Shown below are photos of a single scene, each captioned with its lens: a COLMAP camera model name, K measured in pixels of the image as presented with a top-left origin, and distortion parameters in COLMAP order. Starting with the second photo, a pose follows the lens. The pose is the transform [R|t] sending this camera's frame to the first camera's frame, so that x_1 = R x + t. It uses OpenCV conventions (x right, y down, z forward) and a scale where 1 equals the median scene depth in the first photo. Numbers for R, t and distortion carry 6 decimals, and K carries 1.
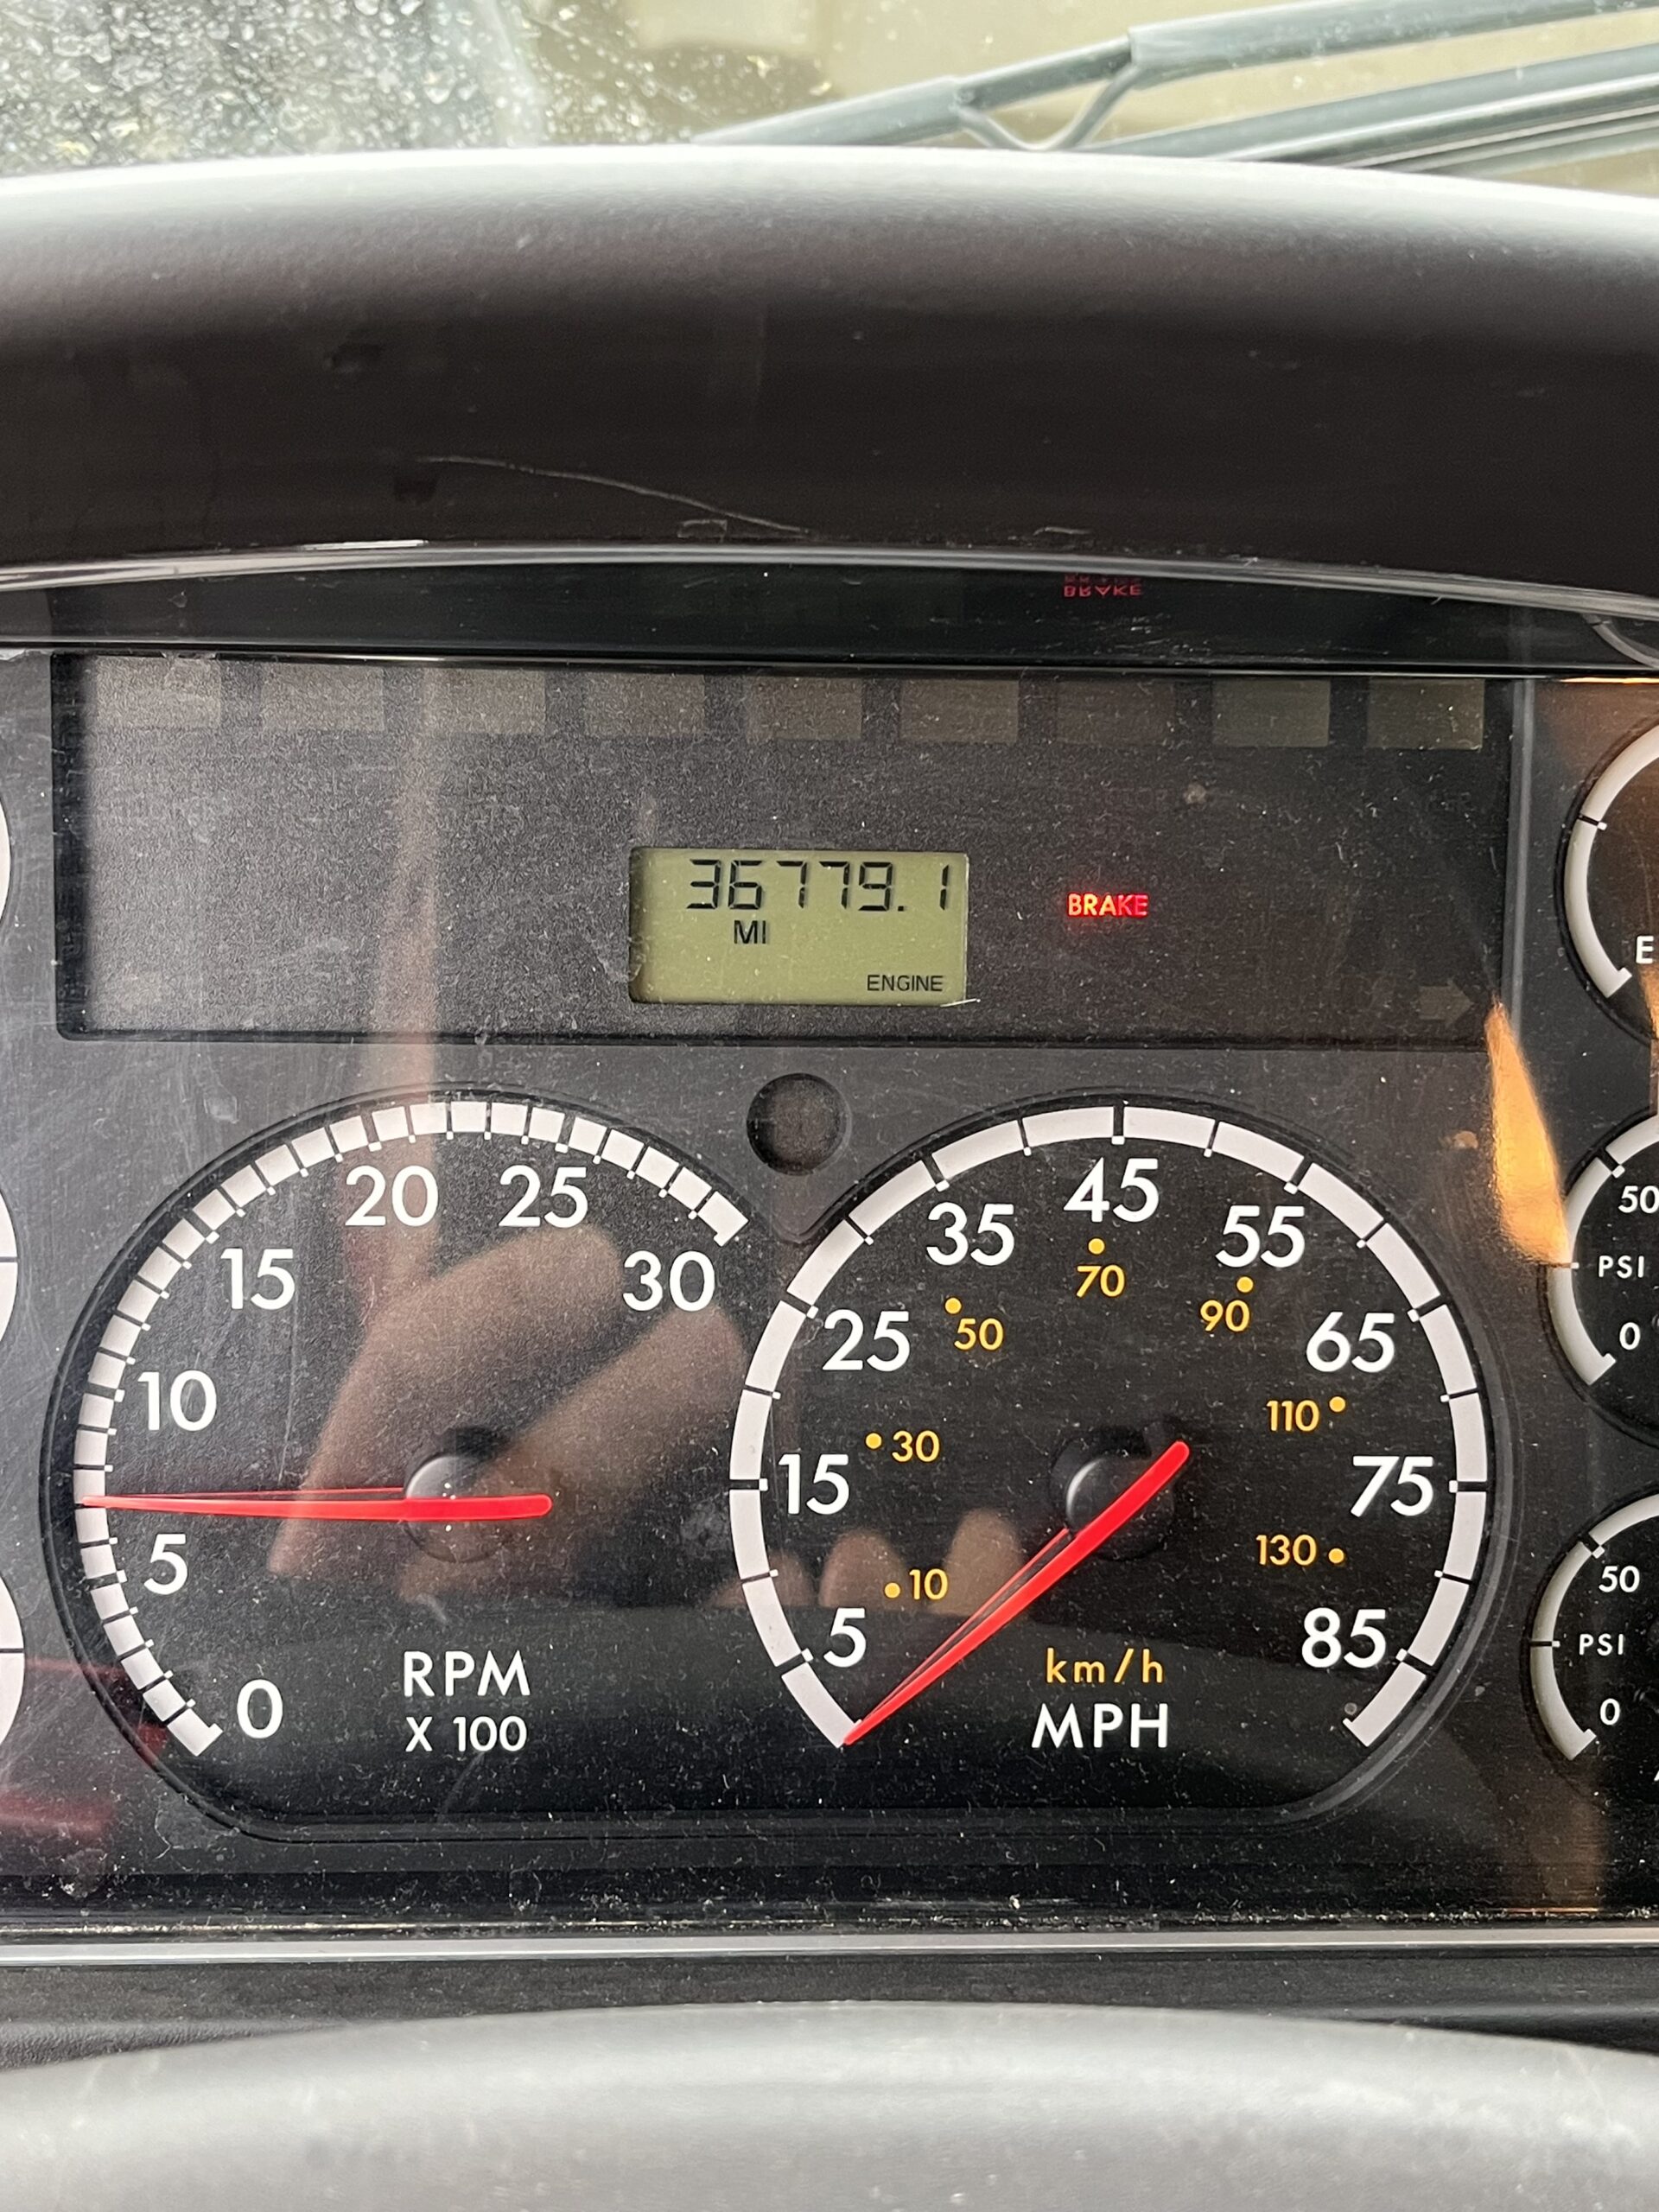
lens RADIAL K [[2553.9, 0, 825.1], [0, 2553.9, 1111.9], [0, 0, 1]] dist [0.071672, 0.000000]
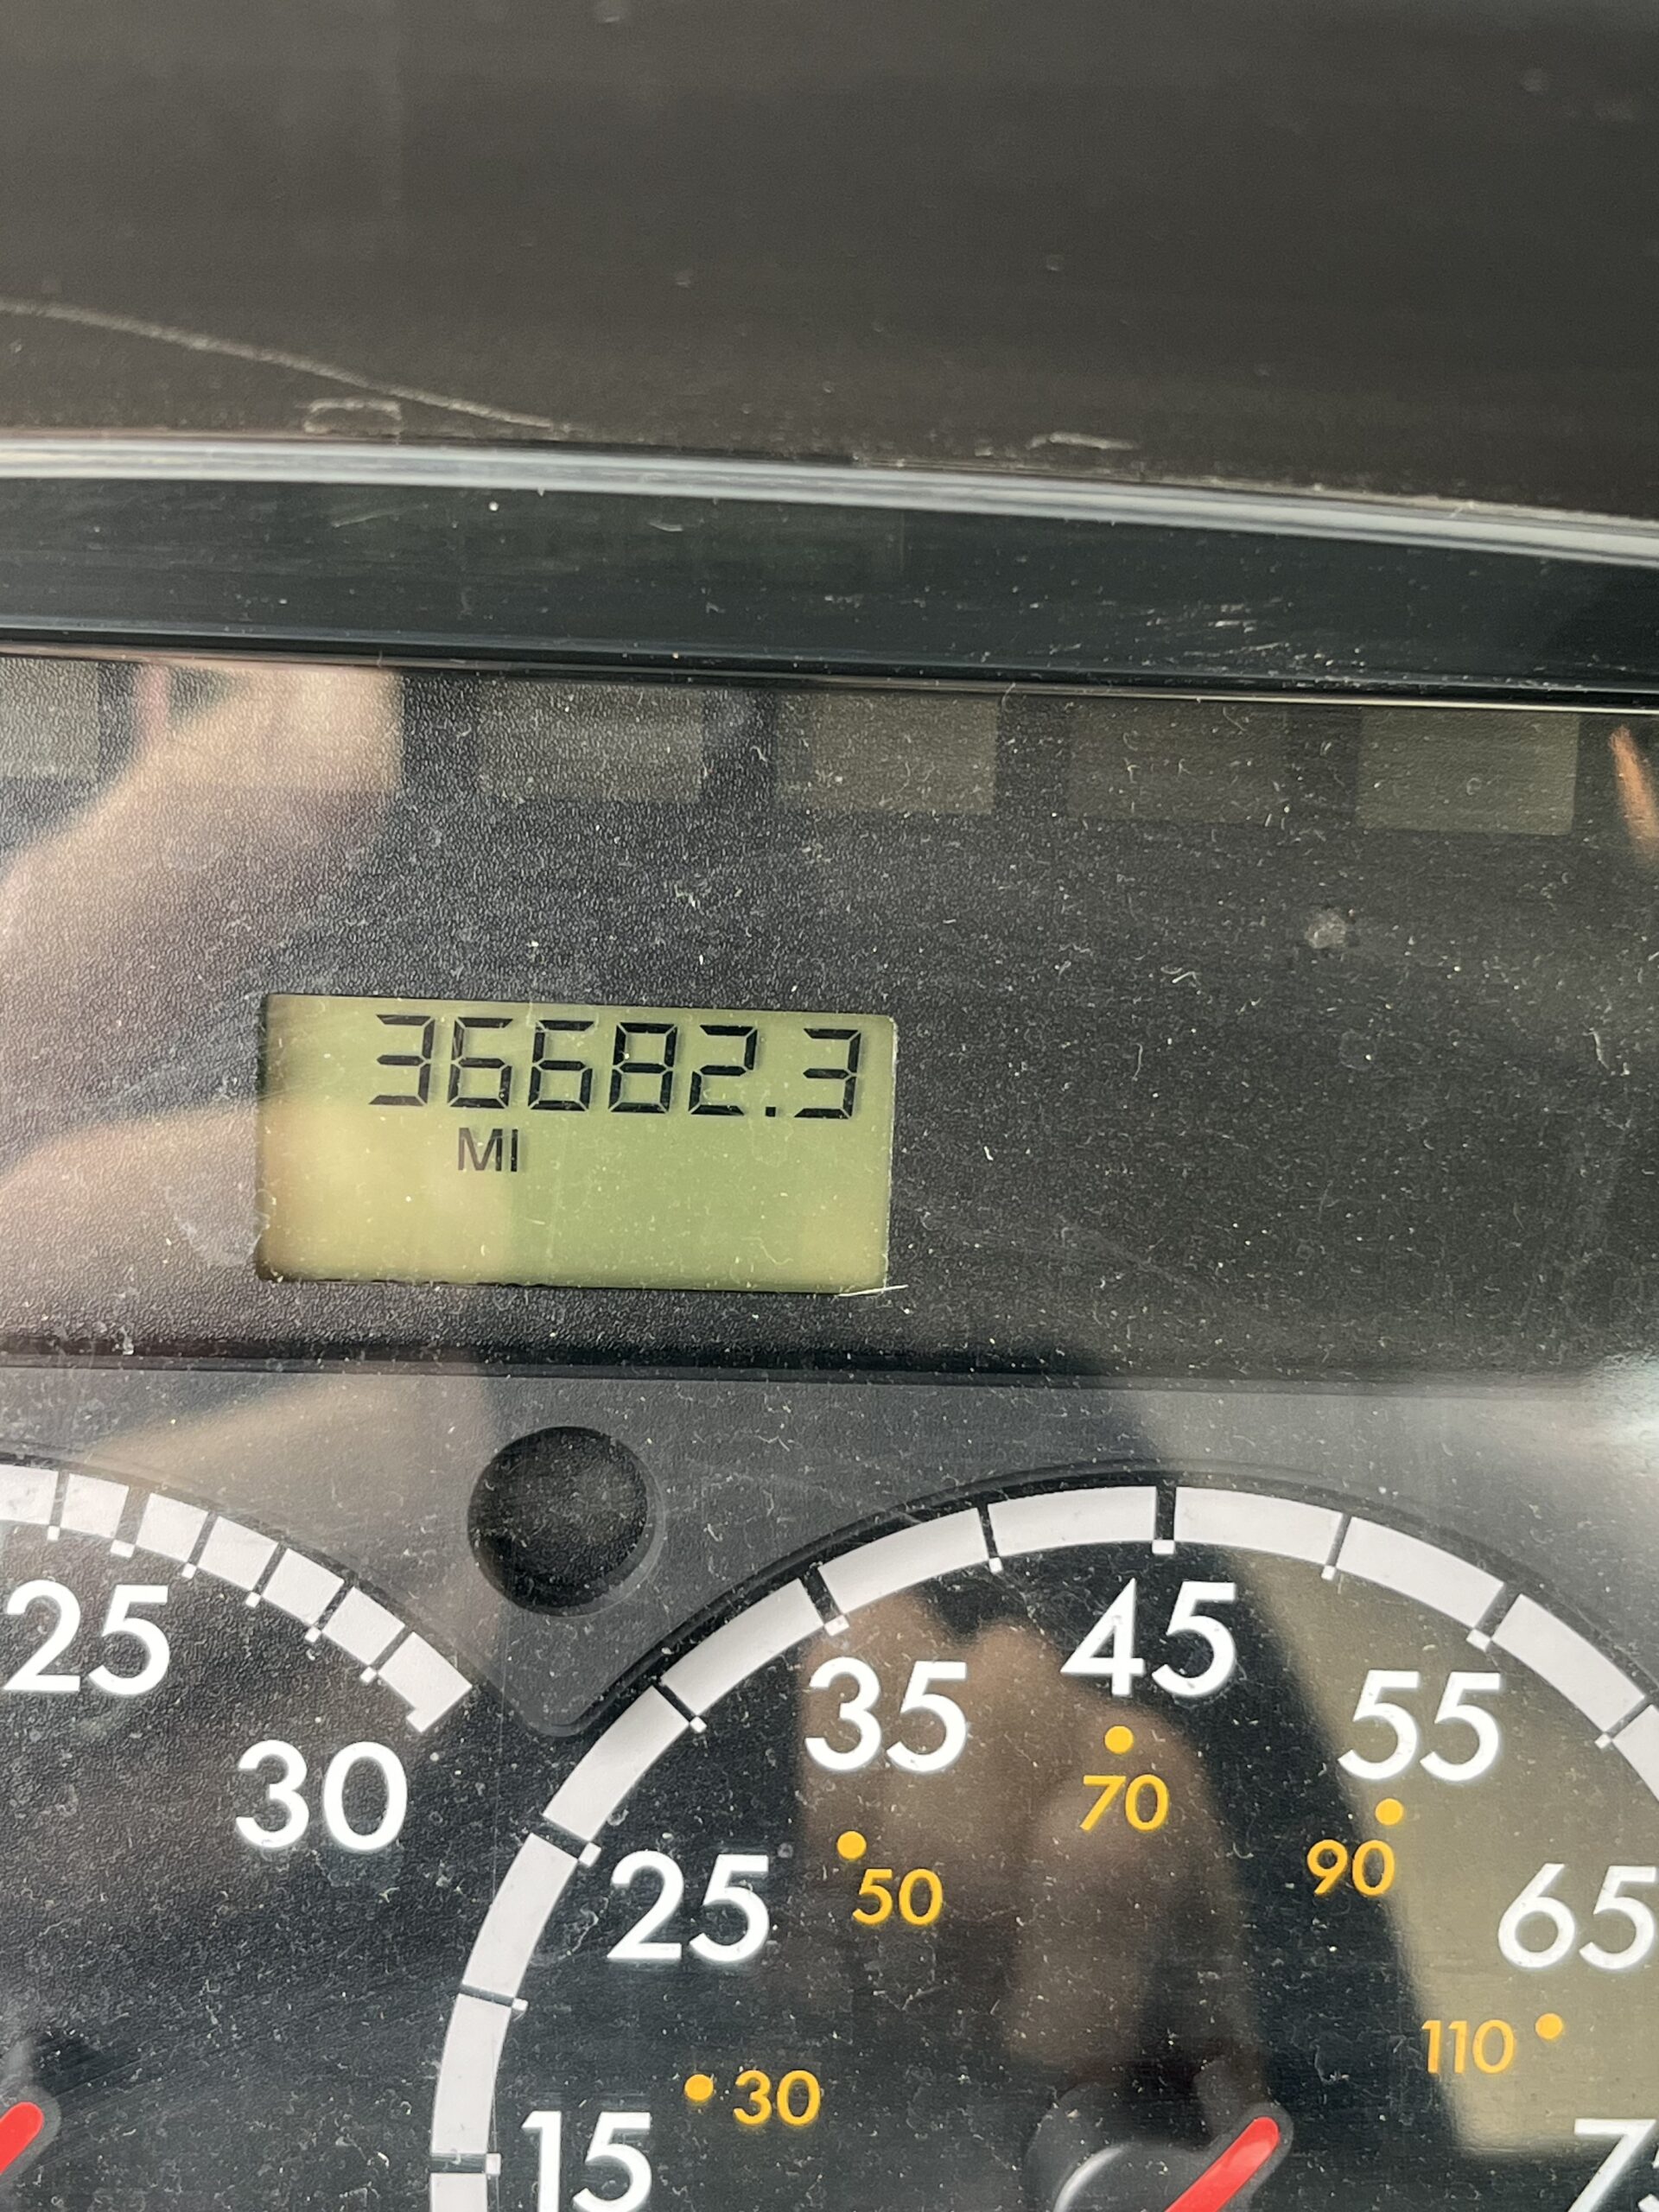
lens RADIAL K [[3224.5, 0, 833.1], [0, 3224.5, 1102.2], [0, 0, 1]] dist [0.023164, 0.000000]
pose [[0.999561, 0.024148, 0.017173, 0.030848], [-0.024402, 0.999593, 0.014754, -0.091436], [-0.016810, -0.015167, 0.999744, 0.321900]]
